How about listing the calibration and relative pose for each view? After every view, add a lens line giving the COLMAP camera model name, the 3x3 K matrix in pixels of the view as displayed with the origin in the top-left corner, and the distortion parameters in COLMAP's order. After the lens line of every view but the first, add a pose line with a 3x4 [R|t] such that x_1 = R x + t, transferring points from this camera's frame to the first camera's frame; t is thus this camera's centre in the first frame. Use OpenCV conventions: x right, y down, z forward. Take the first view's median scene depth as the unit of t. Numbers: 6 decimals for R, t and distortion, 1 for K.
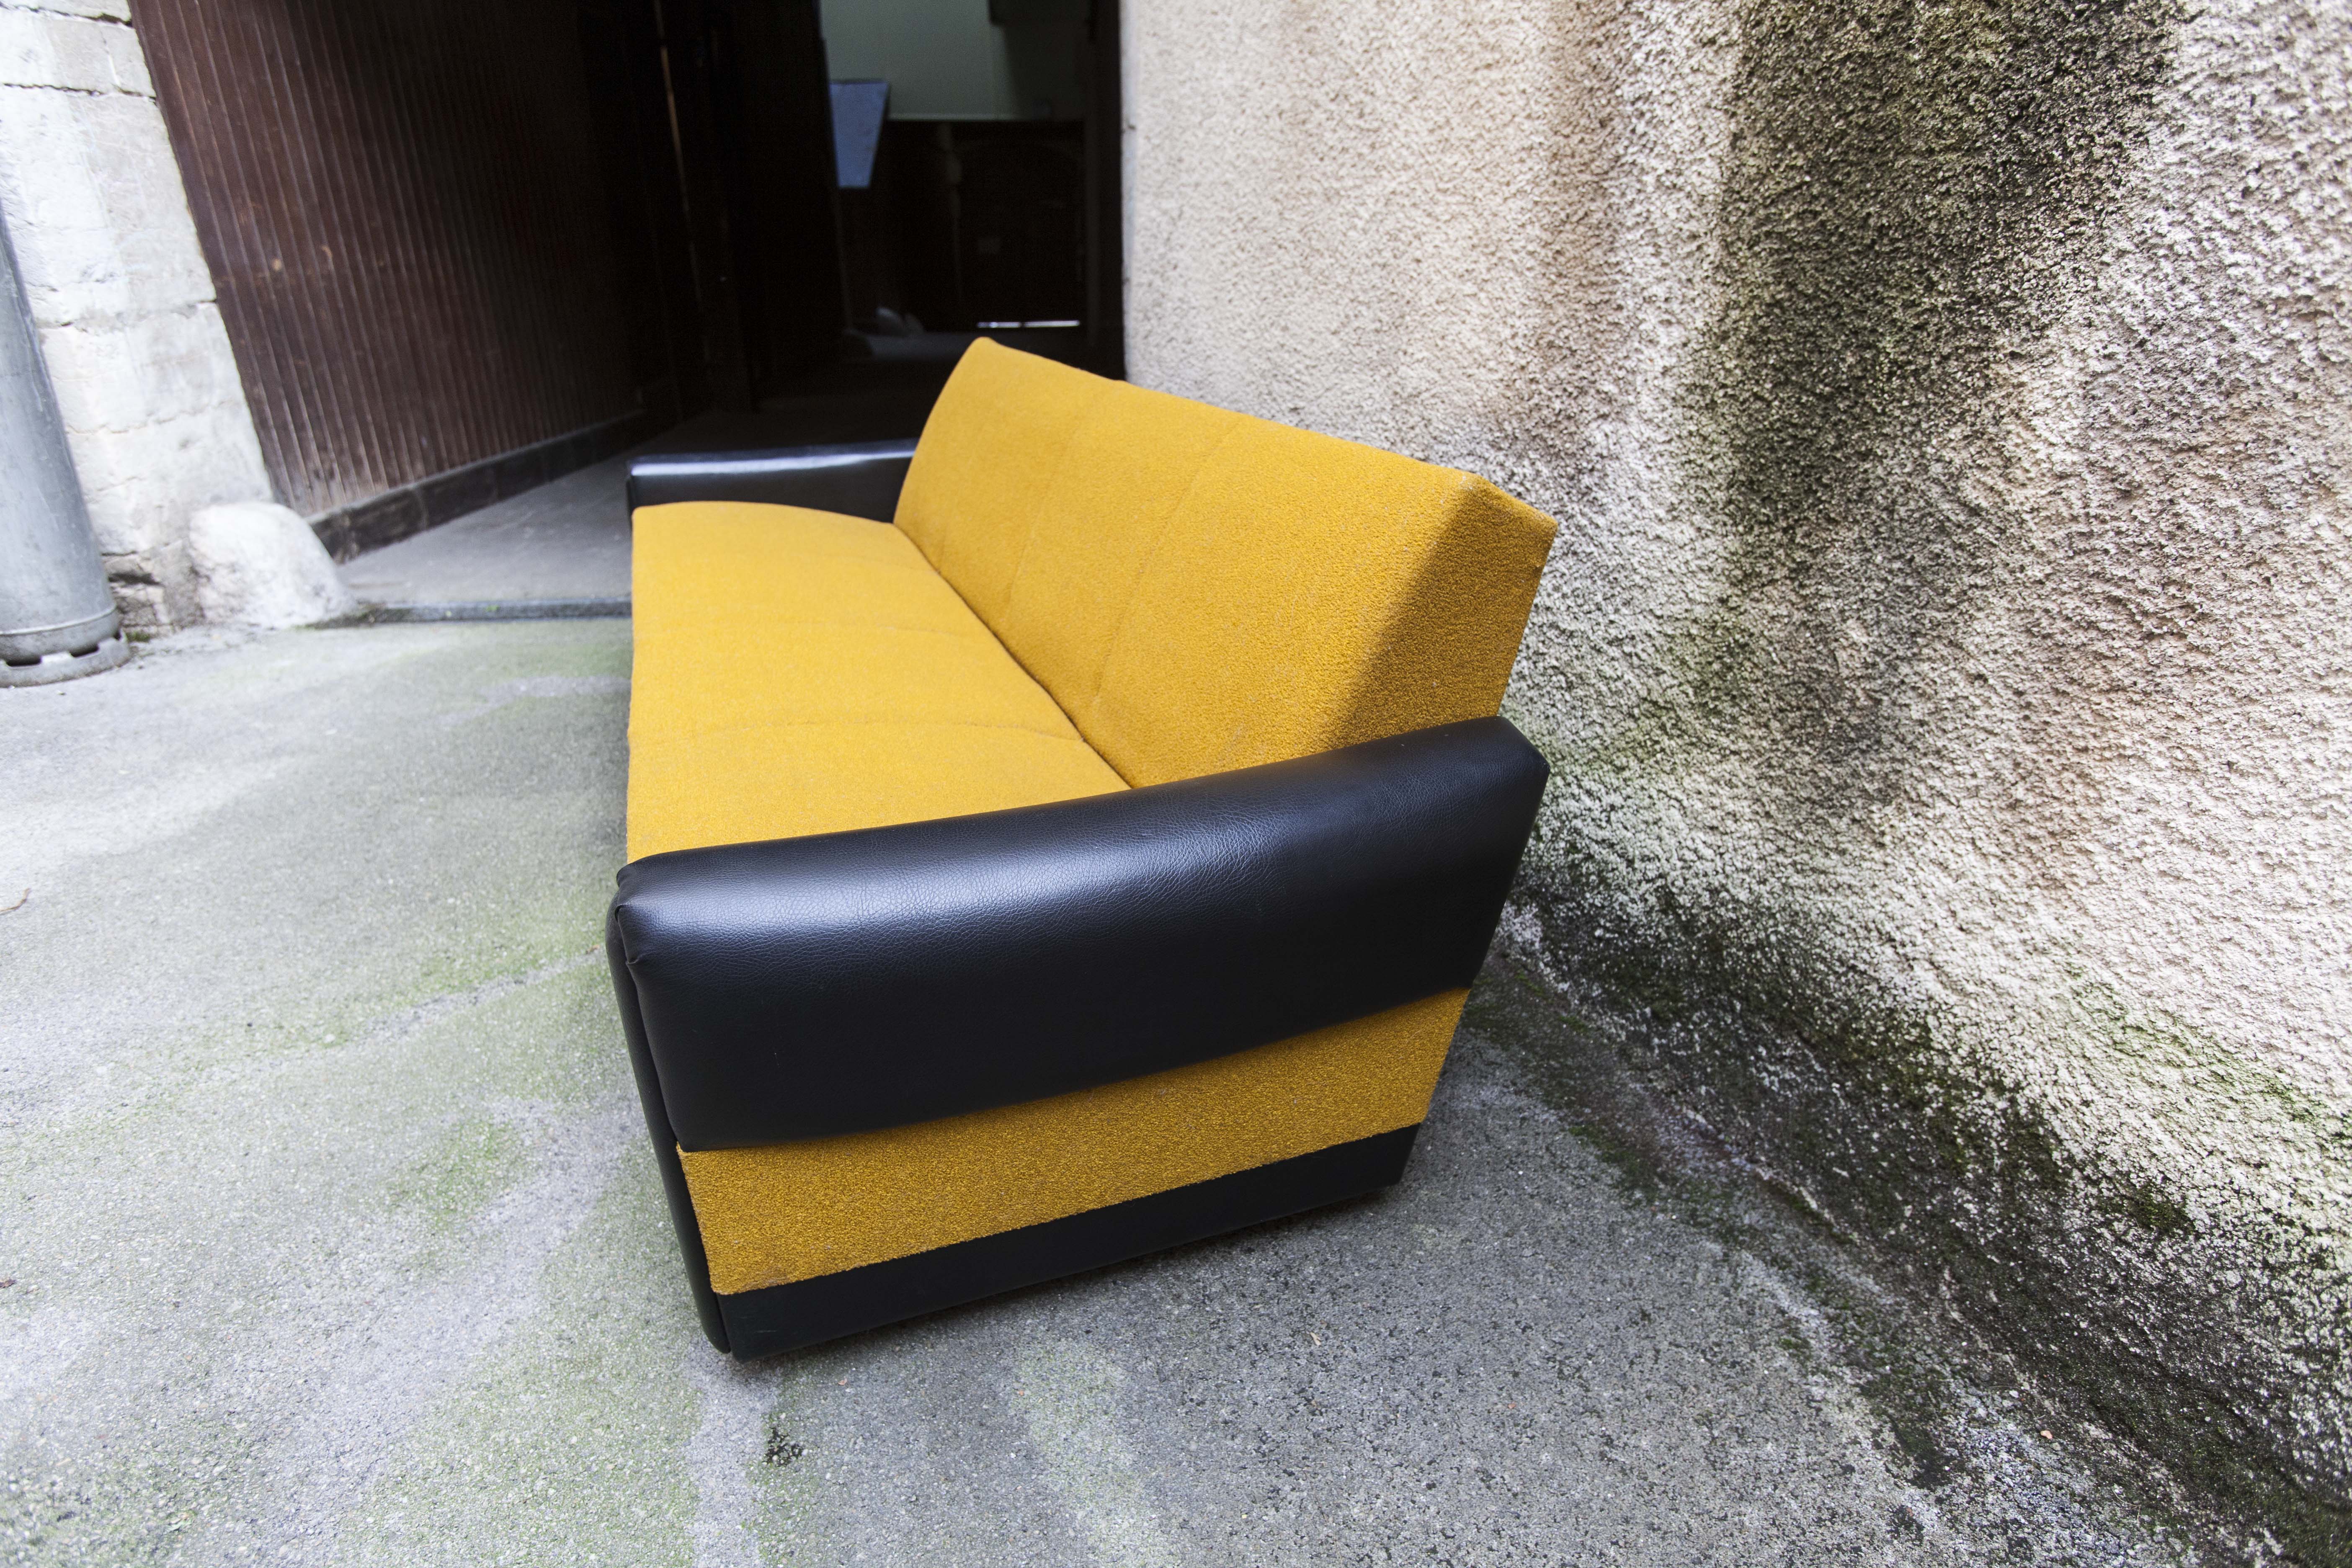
lens RADIAL K [[1350.5, 0, 1167.7], [0, 1350.5, 792.7], [0, 0, 1]] dist [0.002727, 0.001016]
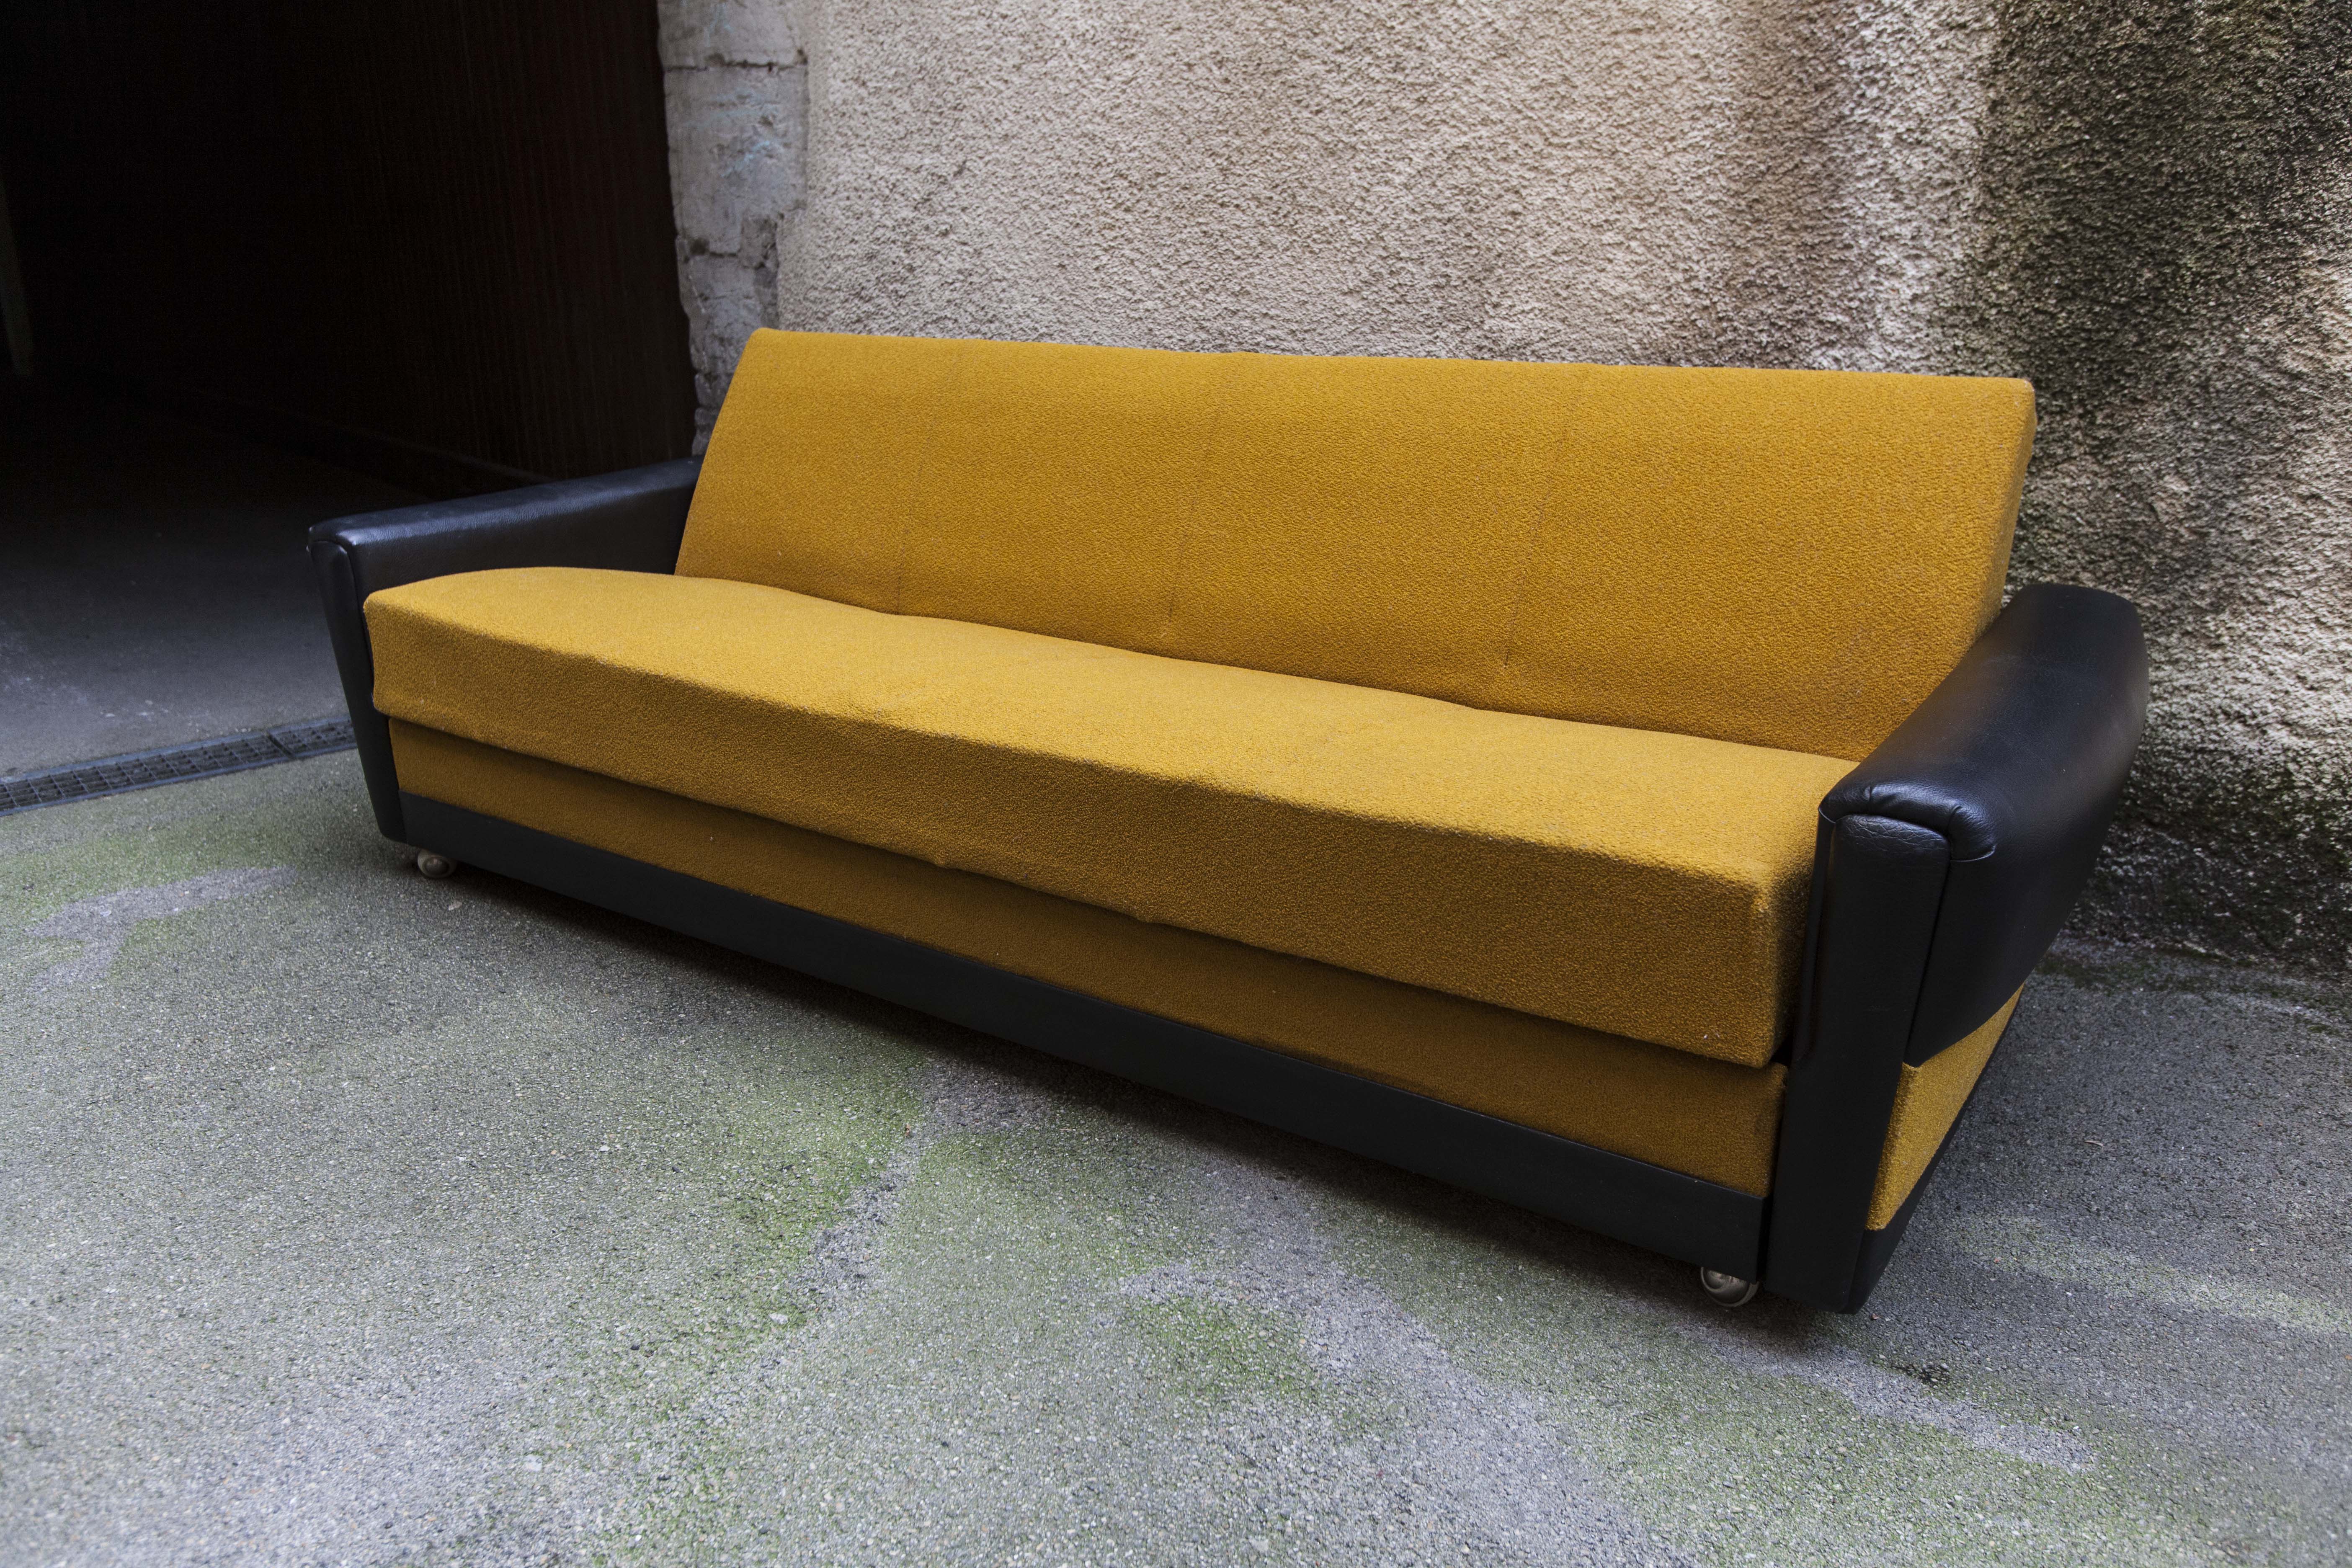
lens RADIAL K [[1764.5, 0, 1163.2], [0, 1764.5, 796.0], [0, 0, 1]] dist [0.012229, -0.009173]
pose [[0.820098, -0.189329, 0.539994, -1.113606], [0.226254, 0.974066, -0.002096, -0.041223], [-0.525593, 0.123895, 0.841666, 0.122280]]
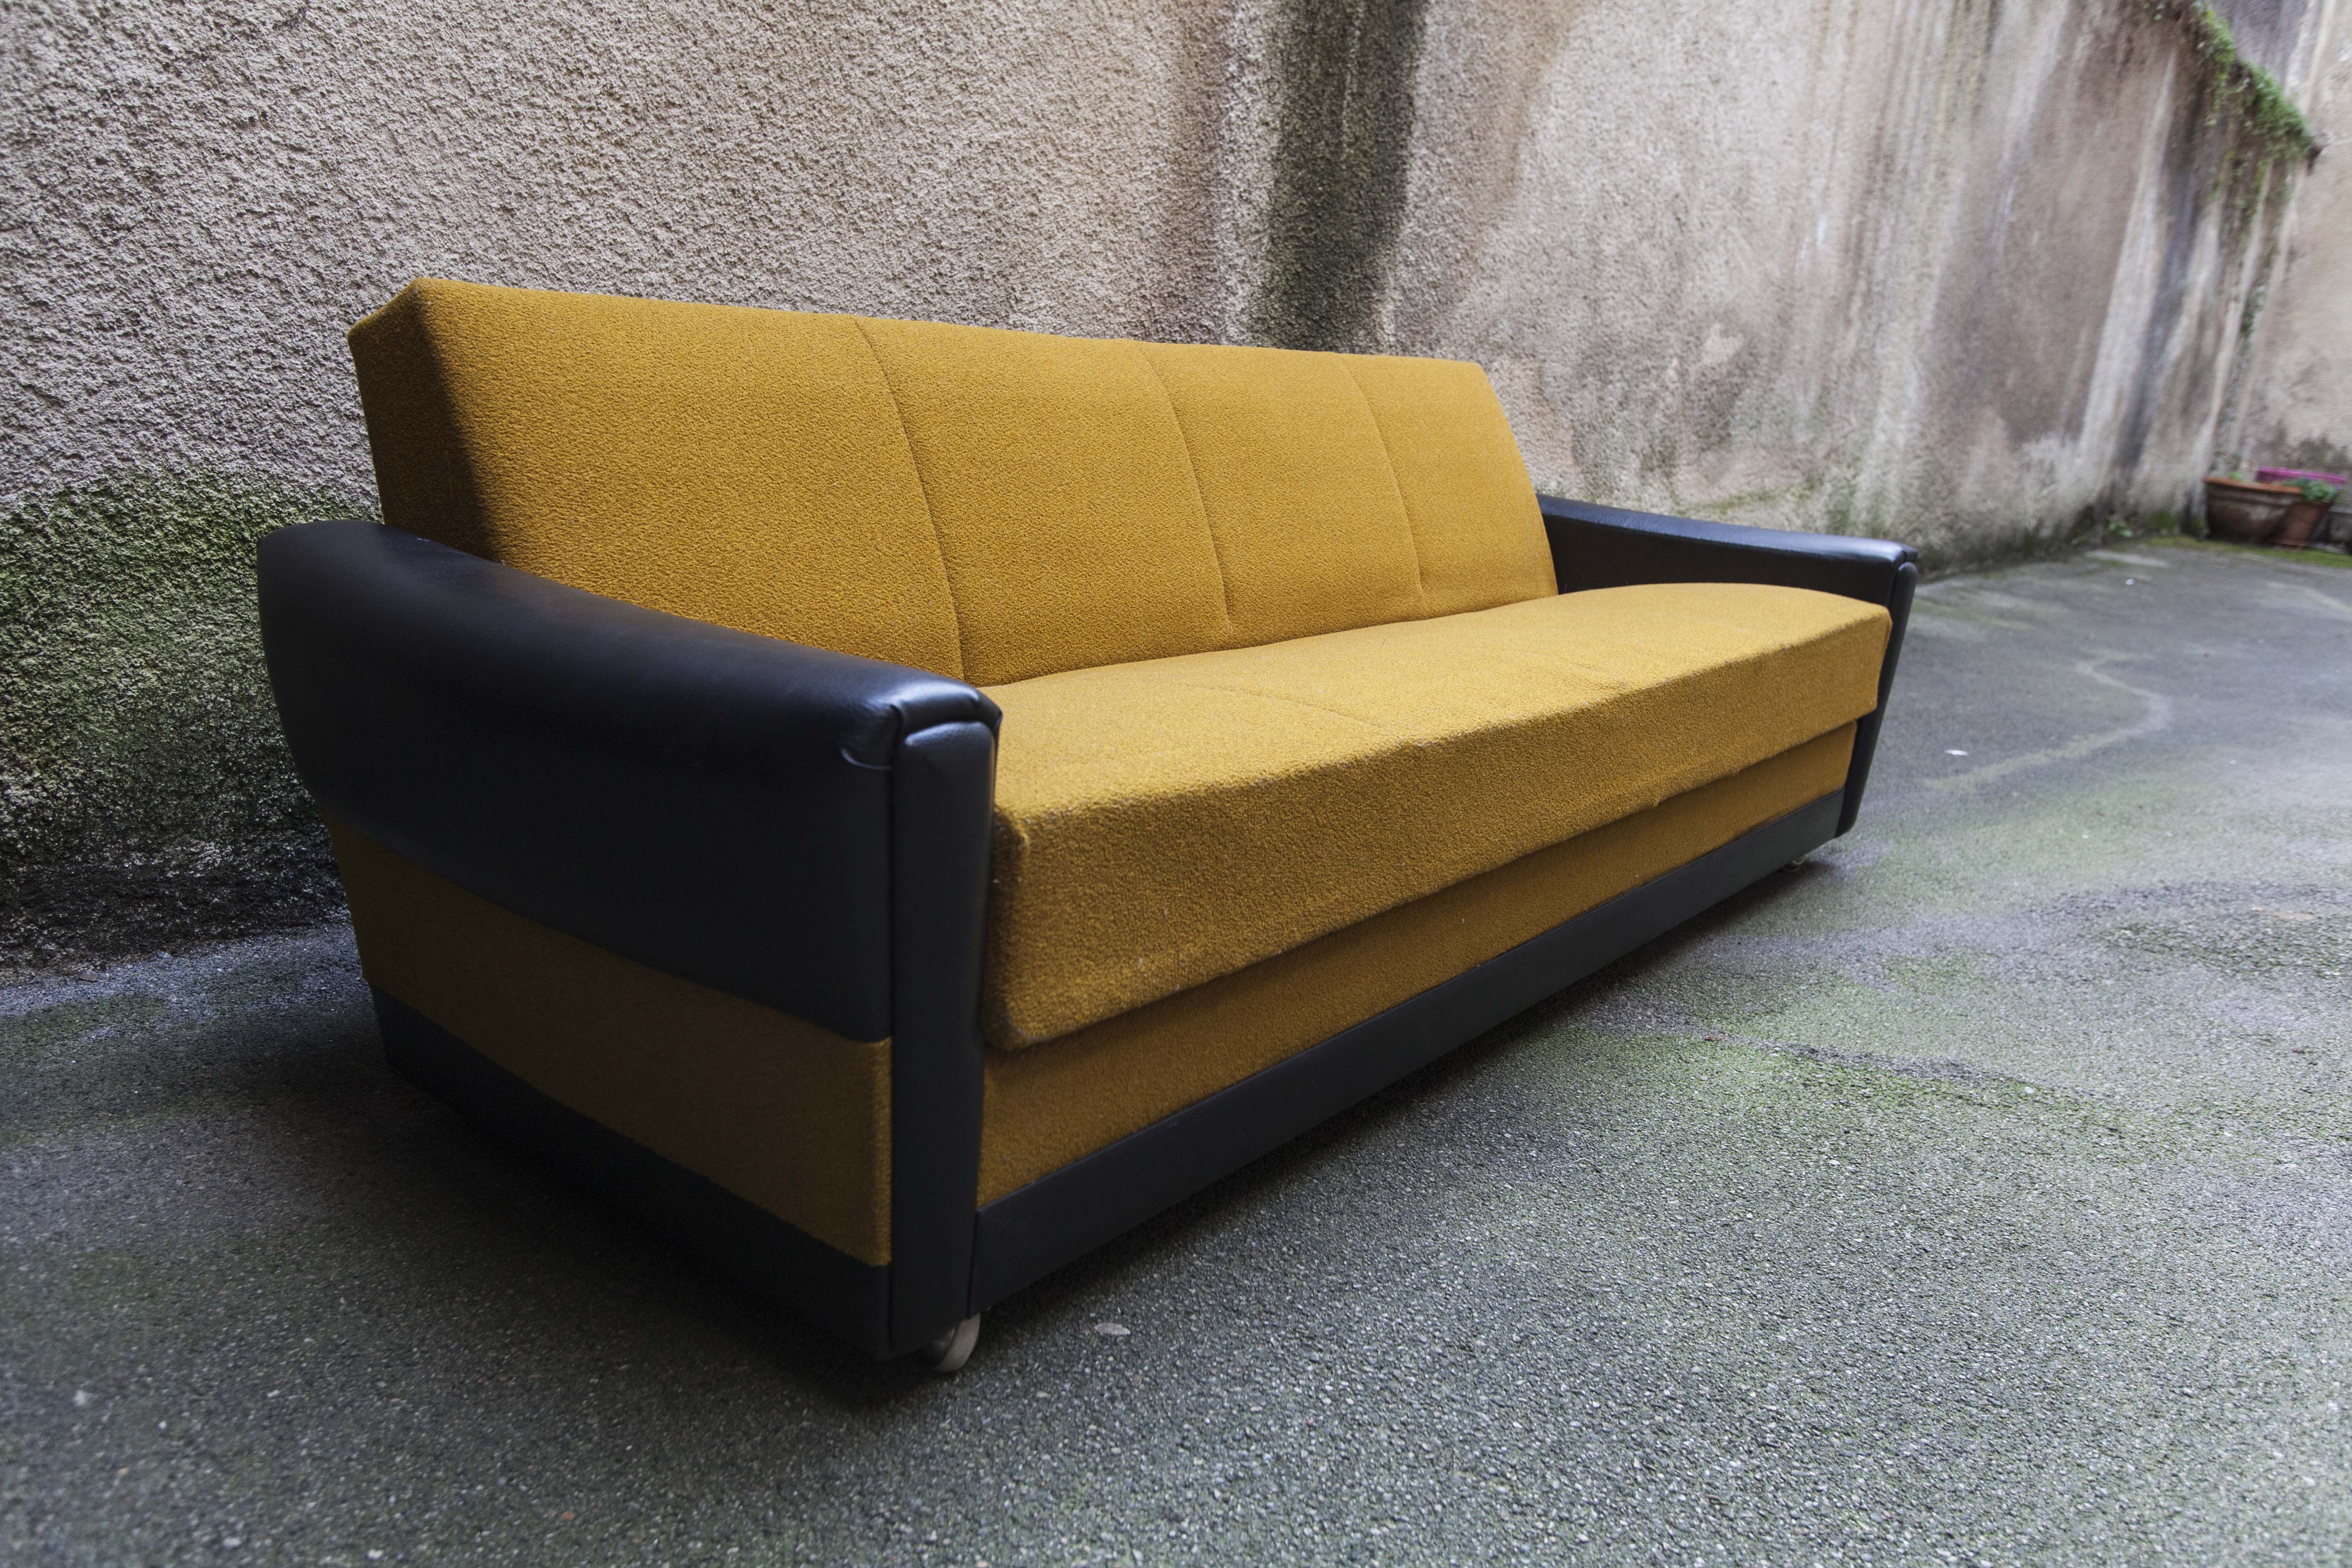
lens RADIAL K [[1695.6, 0, 1169.0], [0, 1695.6, 784.5], [0, 0, 1]] dist [0.011441, -0.005597]
pose [[-0.525197, -0.242193, 0.815789, -1.458104], [0.260148, 0.867057, 0.424894, -0.744016], [-0.810242, 0.435379, -0.392369, 2.227585]]
